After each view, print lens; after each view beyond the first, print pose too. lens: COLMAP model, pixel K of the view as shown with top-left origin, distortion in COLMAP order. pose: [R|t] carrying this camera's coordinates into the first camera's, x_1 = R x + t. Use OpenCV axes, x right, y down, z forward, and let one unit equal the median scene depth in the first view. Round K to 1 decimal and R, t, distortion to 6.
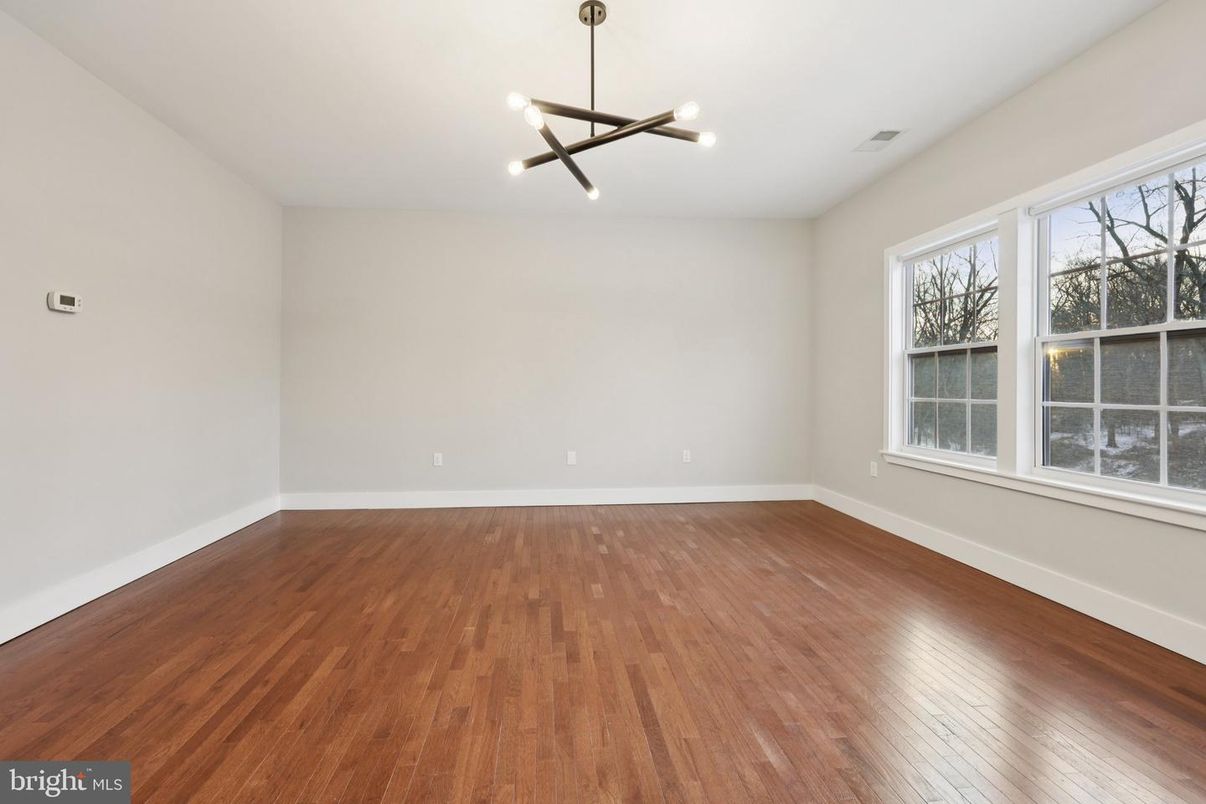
lens RADIAL K [[493.7, 0, 607.8], [0, 493.7, 391.4], [0, 0, 1]] dist [-0.000341, -0.000148]
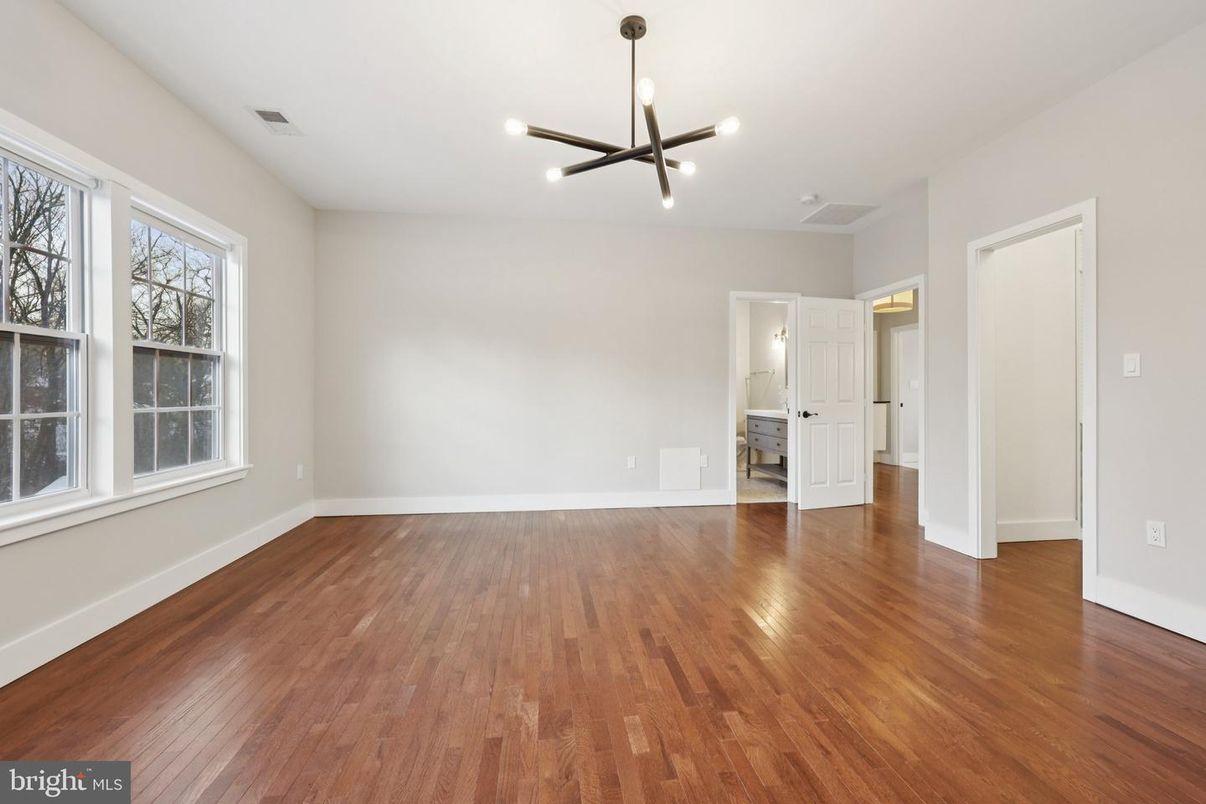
lens RADIAL K [[493.7, 0, 607.8], [0, 493.7, 391.4], [0, 0, 1]] dist [-0.000341, -0.000148]
pose [[-0.999943, -0.000662, -0.010619, 0.024643], [-0.000755, 0.999962, 0.008713, -0.023881], [0.010613, 0.008720, -0.999906, 1.908392]]
